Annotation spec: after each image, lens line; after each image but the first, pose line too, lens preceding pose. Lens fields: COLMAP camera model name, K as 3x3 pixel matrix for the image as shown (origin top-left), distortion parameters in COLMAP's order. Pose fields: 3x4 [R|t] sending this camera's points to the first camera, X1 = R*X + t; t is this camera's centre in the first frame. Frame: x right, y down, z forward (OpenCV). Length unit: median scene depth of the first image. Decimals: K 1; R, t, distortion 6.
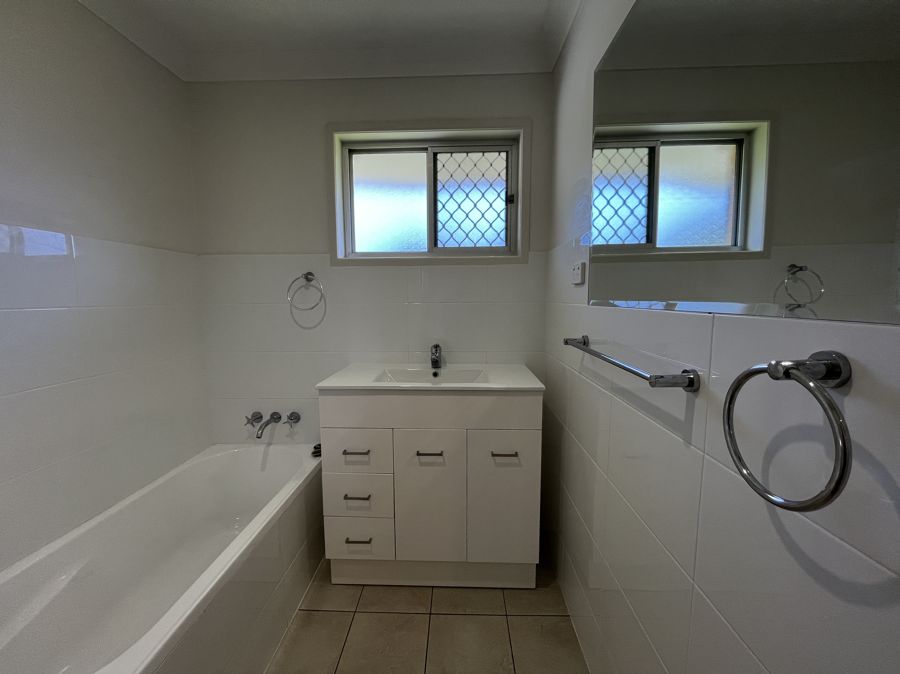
lens RADIAL K [[365.7, 0, 445.1], [0, 365.7, 336.8], [0, 0, 1]] dist [-0.001005, -0.000157]
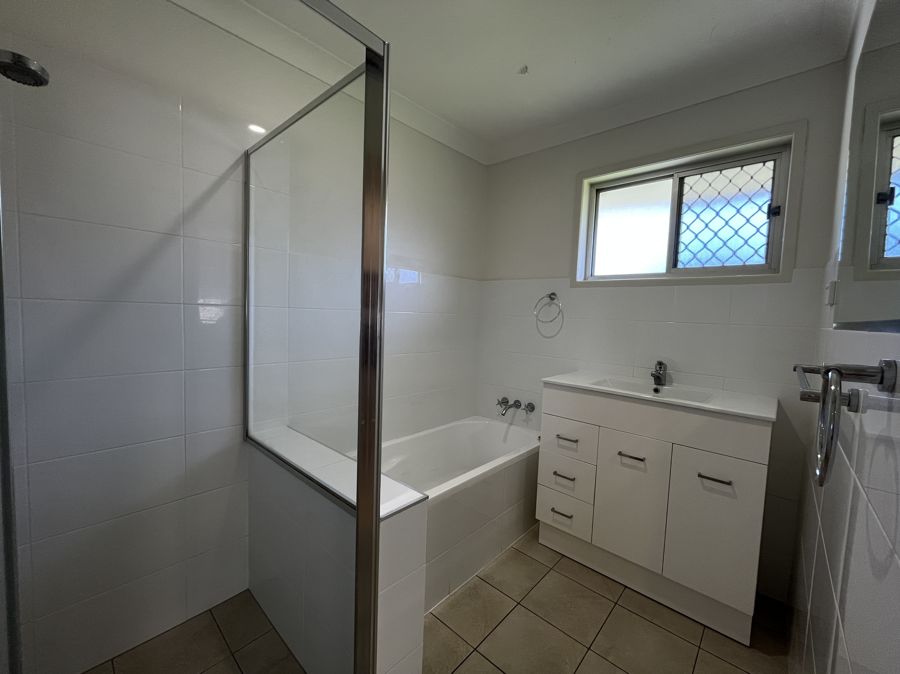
lens RADIAL K [[365.7, 0, 450.8], [0, 365.7, 339.0], [0, 0, 1]] dist [-0.001005, -0.000157]
pose [[0.765519, 0.079199, -0.638521, 0.171710], [-0.112567, 0.993575, -0.011719, 0.034641], [0.633490, 0.080847, 0.769516, -0.170557]]
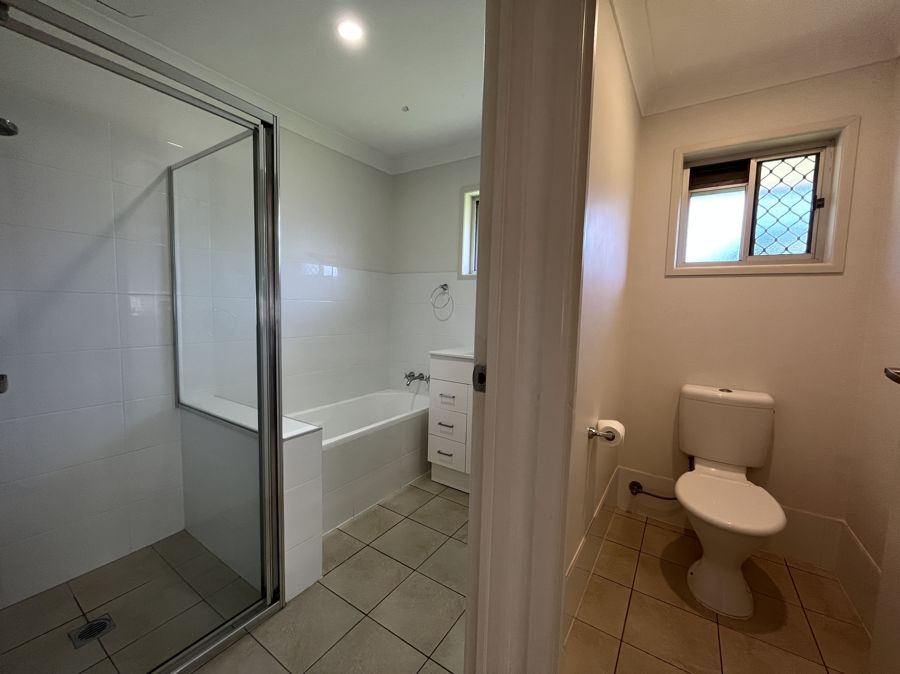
lens RADIAL K [[365.7, 0, 449.6], [0, 365.7, 338.7], [0, 0, 1]] dist [-0.001005, -0.000157]
pose [[0.852365, 0.075200, -0.517512, 0.459939], [-0.090149, 0.995921, -0.003762, 0.056689], [0.515118, 0.049860, 0.855668, -0.297941]]
